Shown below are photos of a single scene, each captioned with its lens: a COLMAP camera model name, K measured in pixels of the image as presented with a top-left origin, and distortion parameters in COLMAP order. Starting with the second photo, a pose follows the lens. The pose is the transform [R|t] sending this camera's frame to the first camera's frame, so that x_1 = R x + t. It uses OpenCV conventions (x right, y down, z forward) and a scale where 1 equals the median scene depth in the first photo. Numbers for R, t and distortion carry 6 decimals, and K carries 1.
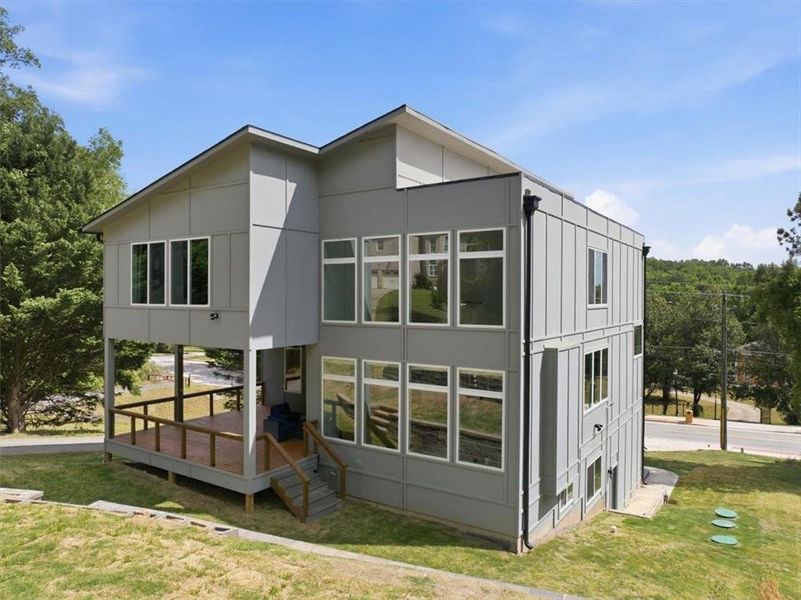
lens RADIAL K [[565.4, 0, 400.5], [0, 565.4, 300.0], [0, 0, 1]] dist [-0.035380, -0.002692]
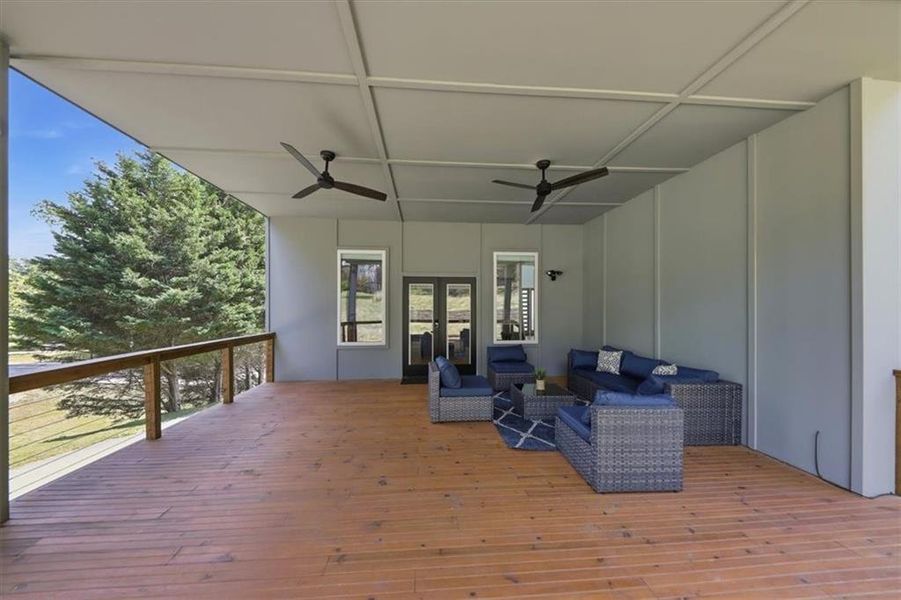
lens RADIAL K [[312.3, 0, 447.2], [0, 312.3, 304.6], [0, 0, 1]] dist [0.026726, -0.011871]
pose [[0.791412, -0.002117, 0.611279, -0.453555], [0.006215, 0.999970, -0.004584, 0.195294], [-0.611251, 0.007427, 0.791402, 1.097455]]
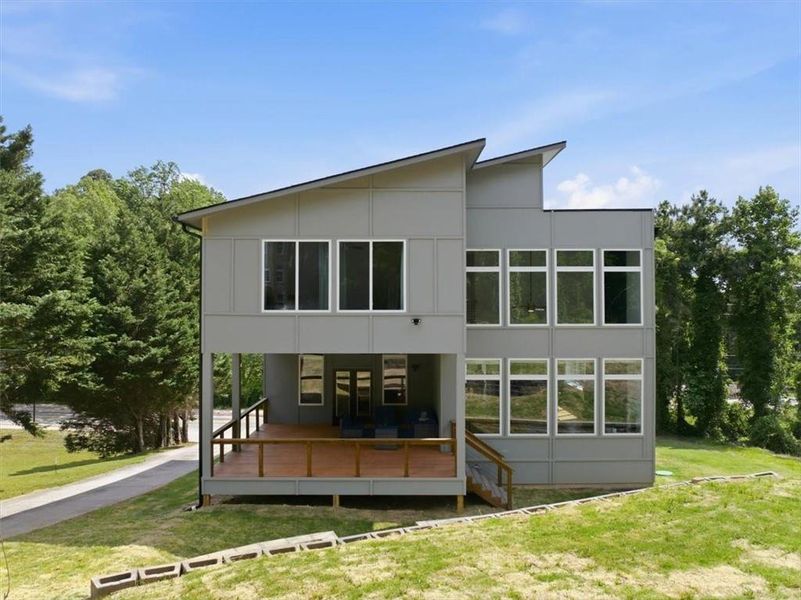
lens RADIAL K [[565.4, 0, 400.5], [0, 565.4, 300.0], [0, 0, 1]] dist [-0.035380, -0.002692]
pose [[0.831318, 0.001664, 0.555795, -0.886236], [0.005659, 0.999918, -0.011457, 0.001727], [-0.555769, 0.012669, 0.831240, 0.195932]]
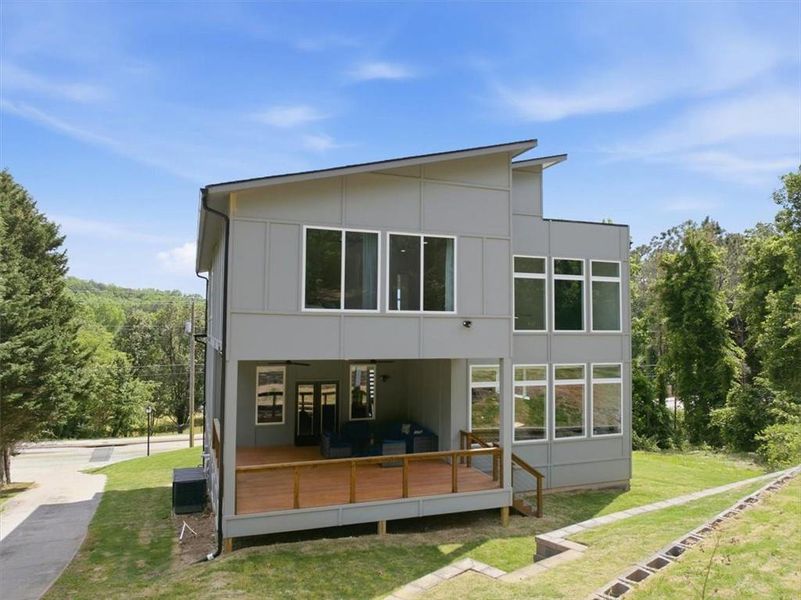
lens RADIAL K [[565.4, 0, 400.5], [0, 565.4, 300.0], [0, 0, 1]] dist [-0.035380, -0.002692]
pose [[0.591601, 0.039949, 0.805240, -1.121227], [-0.003786, 0.998898, -0.046775, 0.032222], [-0.806222, 0.024623, 0.591101, 0.534858]]
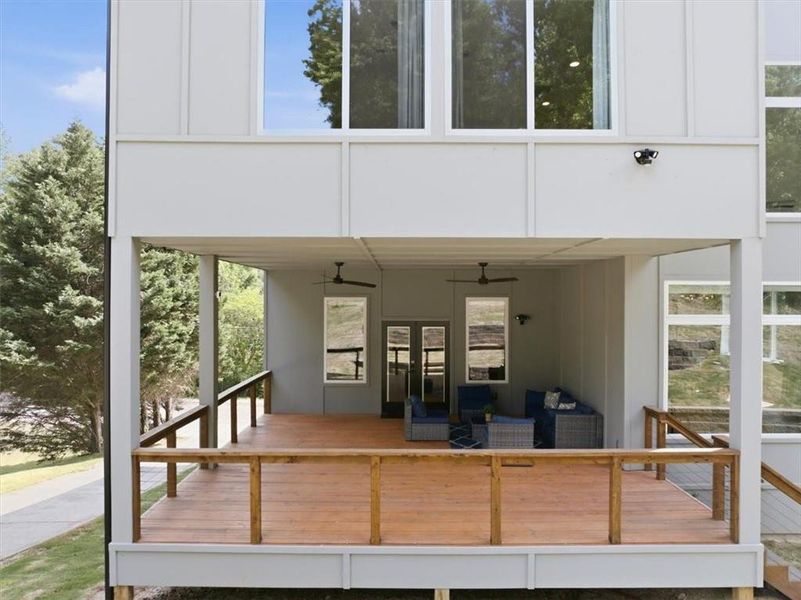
lens RADIAL K [[565.4, 0, 400.5], [0, 565.4, 300.0], [0, 0, 1]] dist [-0.035380, -0.002692]
pose [[0.835898, -0.002227, 0.548880, -0.676526], [0.002499, 0.999997, 0.000251, 0.124797], [-0.548879, 0.001162, 0.835901, 0.757491]]
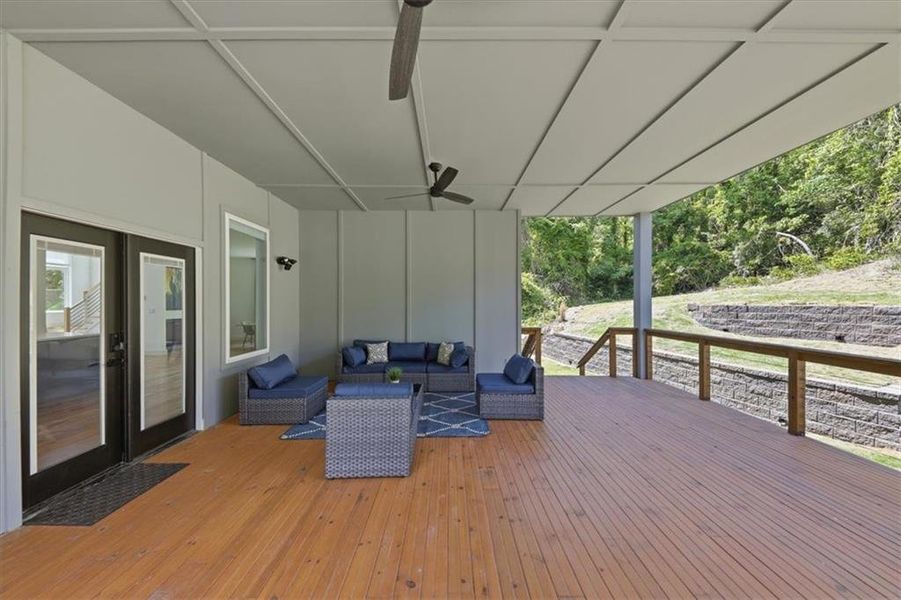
lens RADIAL K [[312.3, 0, 447.2], [0, 312.3, 304.6], [0, 0, 1]] dist [0.026726, -0.011871]
pose [[-0.553657, -0.004054, 0.832735, -0.460206], [0.004891, 0.999955, 0.008120, 0.196817], [-0.832731, 0.008569, -0.553612, 1.386937]]
